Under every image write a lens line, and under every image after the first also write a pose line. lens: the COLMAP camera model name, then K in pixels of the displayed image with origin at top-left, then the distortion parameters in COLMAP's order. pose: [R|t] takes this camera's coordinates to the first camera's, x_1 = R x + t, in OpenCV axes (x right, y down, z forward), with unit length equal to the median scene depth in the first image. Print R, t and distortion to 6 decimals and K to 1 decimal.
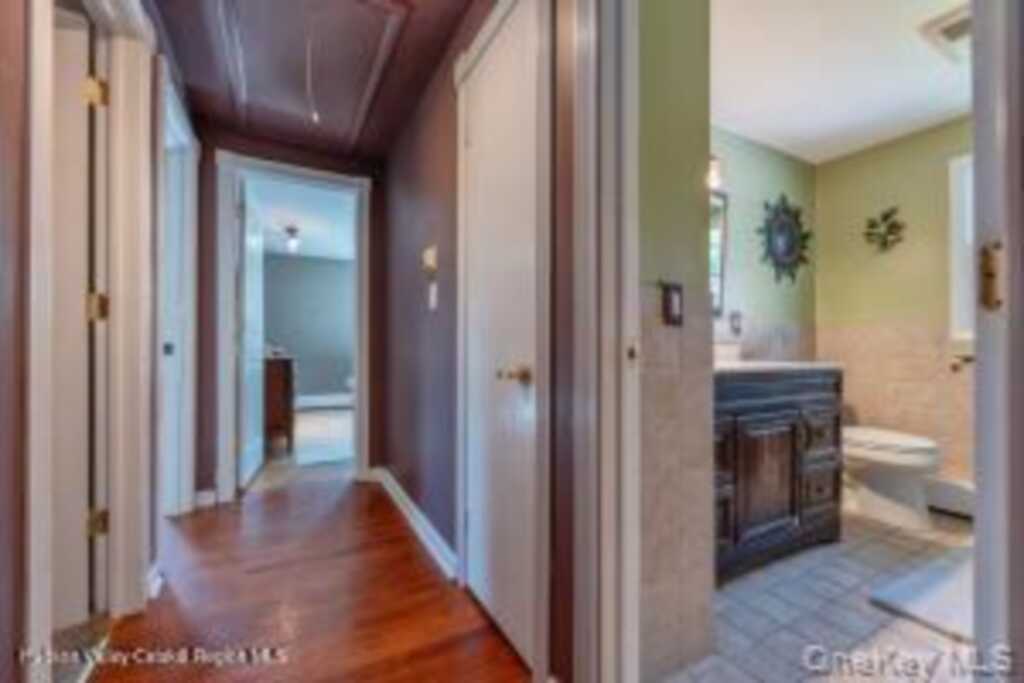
lens RADIAL K [[405.2, 0, 512.0], [0, 405.2, 341.5], [0, 0, 1]] dist [0.001349, -0.000017]
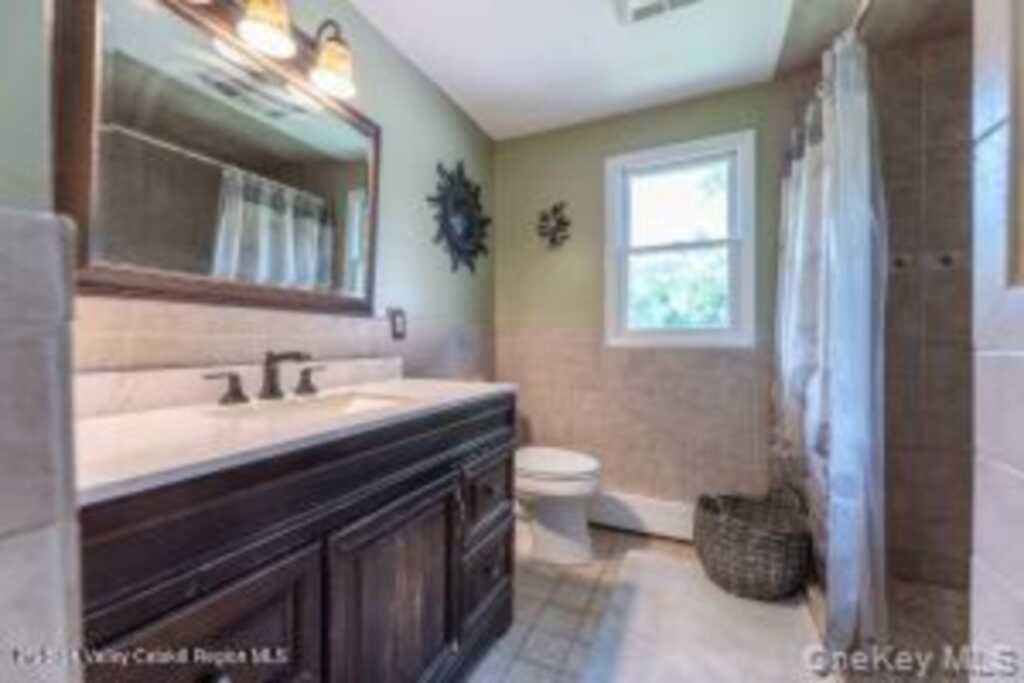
lens RADIAL K [[433.4, 0, 512.0], [0, 433.4, 341.5], [0, 0, 1]] dist [-0.000891, -0.000200]
pose [[0.792091, -0.006393, 0.610370, 0.245183], [-0.000556, 0.999937, 0.011195, -0.023086], [-0.610403, -0.009207, 0.792038, 0.282989]]
